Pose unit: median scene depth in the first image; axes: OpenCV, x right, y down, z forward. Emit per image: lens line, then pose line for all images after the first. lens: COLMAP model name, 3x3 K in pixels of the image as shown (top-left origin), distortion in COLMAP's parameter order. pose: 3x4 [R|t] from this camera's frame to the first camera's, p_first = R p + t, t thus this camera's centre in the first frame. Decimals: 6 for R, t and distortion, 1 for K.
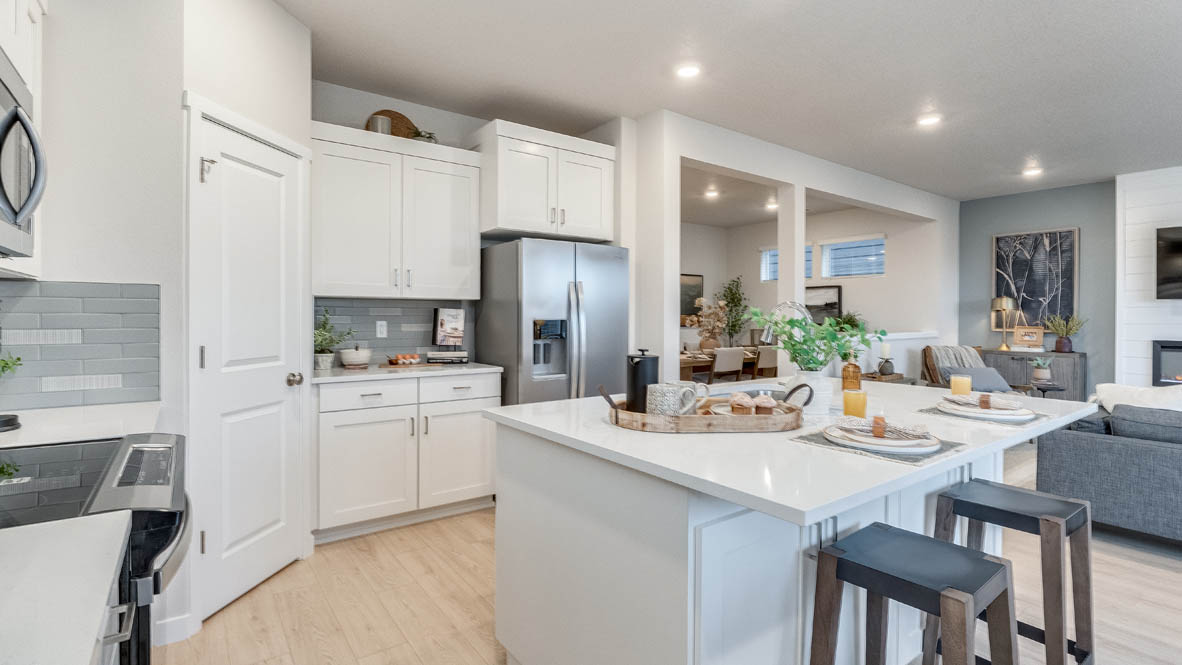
lens RADIAL K [[560.2, 0, 597.3], [0, 560.2, 315.9], [0, 0, 1]] dist [0.000490, -0.000113]
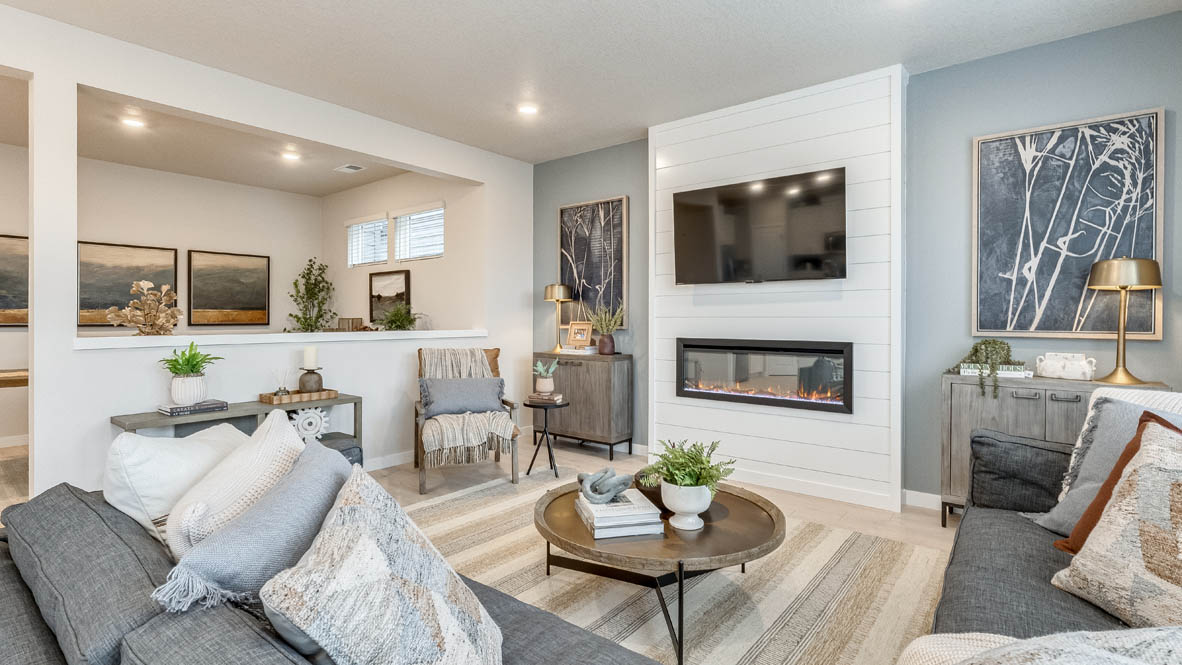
lens RADIAL K [[560.2, 0, 600.2], [0, 560.2, 323.4], [0, 0, 1]] dist [0.000490, -0.000113]
pose [[0.965891, -0.002412, 0.258936, 0.590714], [0.000683, 0.999977, 0.006768, 0.016004], [-0.258946, -0.006361, 0.965871, 0.236779]]
